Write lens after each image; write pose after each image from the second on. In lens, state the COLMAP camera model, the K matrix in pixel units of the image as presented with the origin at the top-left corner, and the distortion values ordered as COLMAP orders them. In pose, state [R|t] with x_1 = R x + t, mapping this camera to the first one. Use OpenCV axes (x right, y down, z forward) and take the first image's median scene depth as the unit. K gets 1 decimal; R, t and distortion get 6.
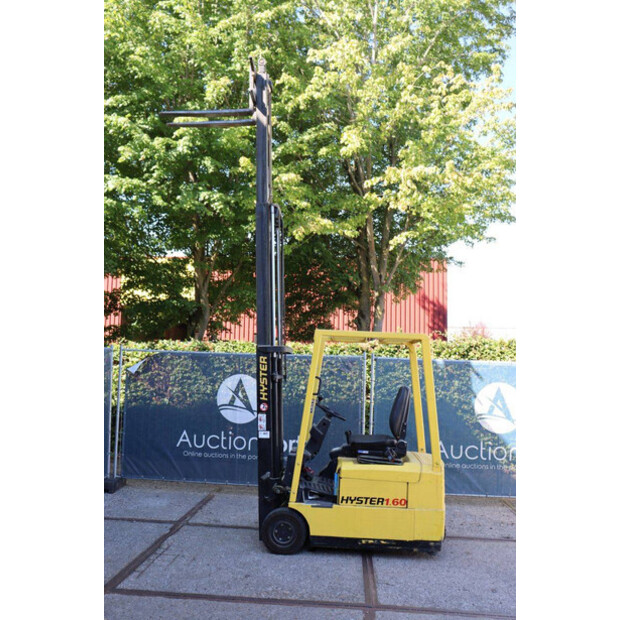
lens RADIAL K [[578.8, 0, 310.0], [0, 578.8, 310.0], [0, 0, 1]] dist [-0.123389, 0.148794]
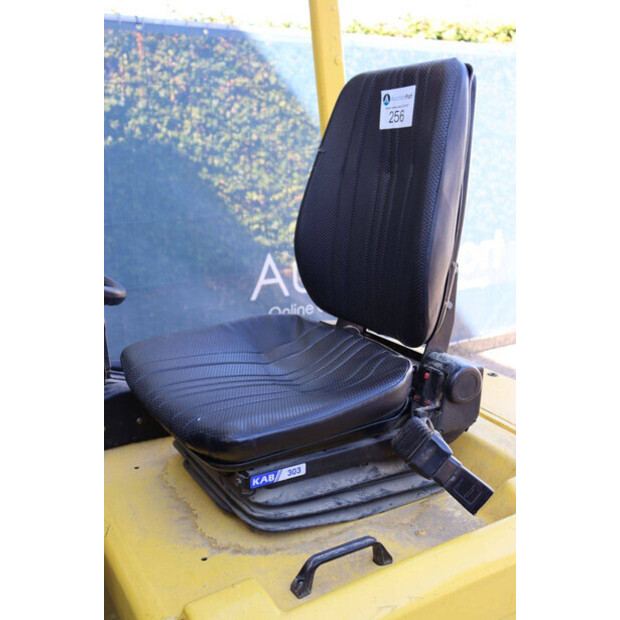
lens RADIAL K [[671.5, 0, 310.0], [0, 671.5, 310.0], [0, 0, 1]] dist [-0.078786, 0.202205]
pose [[0.823706, -0.191241, 0.533794, 0.005809], [-0.025164, 0.928149, 0.371357, 0.097628], [-0.566459, -0.319321, 0.759709, 0.639912]]
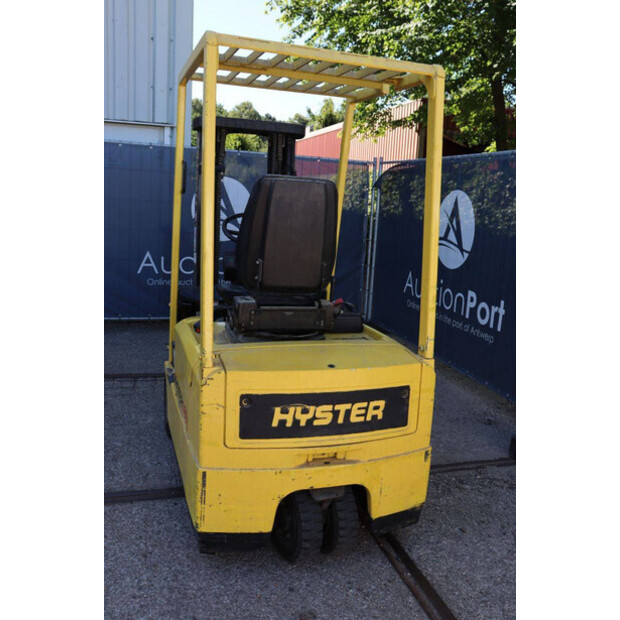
lens RADIAL K [[601.7, 0, 310.0], [0, 601.7, 310.0], [0, 0, 1]] dist [-0.126279, 0.180324]
pose [[0.354215, 0.163326, -0.920791, 0.450610], [0.053385, 0.979493, 0.194275, 0.110841], [0.933639, -0.117972, 0.338232, 0.656779]]
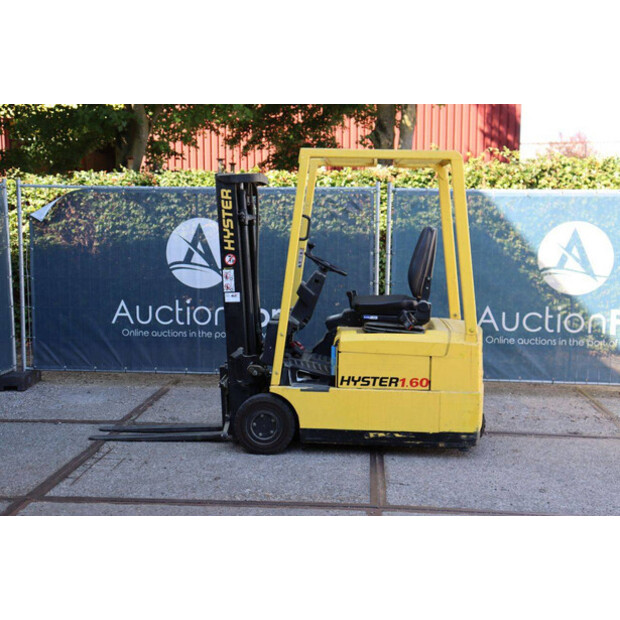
lens RADIAL K [[905.6, 0, 310.0], [0, 905.6, 310.0], [0, 0, 1]] dist [0.033088, 0.479926]
pose [[0.999727, -0.023049, -0.003738, 0.014901], [0.023327, 0.978818, 0.203400, 0.001501], [-0.001029, -0.203431, 0.979089, -0.092720]]
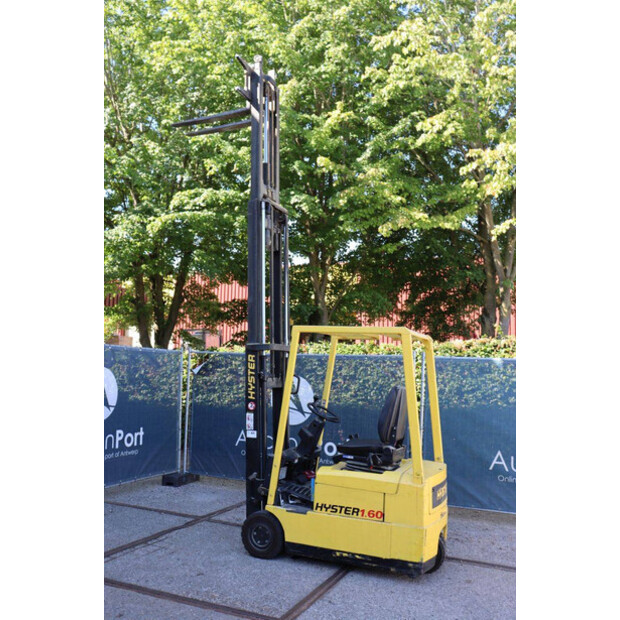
lens RADIAL K [[578.8, 0, 310.0], [0, 578.8, 310.0], [0, 0, 1]] dist [-0.123389, 0.148794]
pose [[0.938084, -0.036769, -0.344452, 0.267605], [0.033169, 0.999316, -0.016343, 0.017845], [0.344817, 0.003906, 0.938662, 0.082204]]
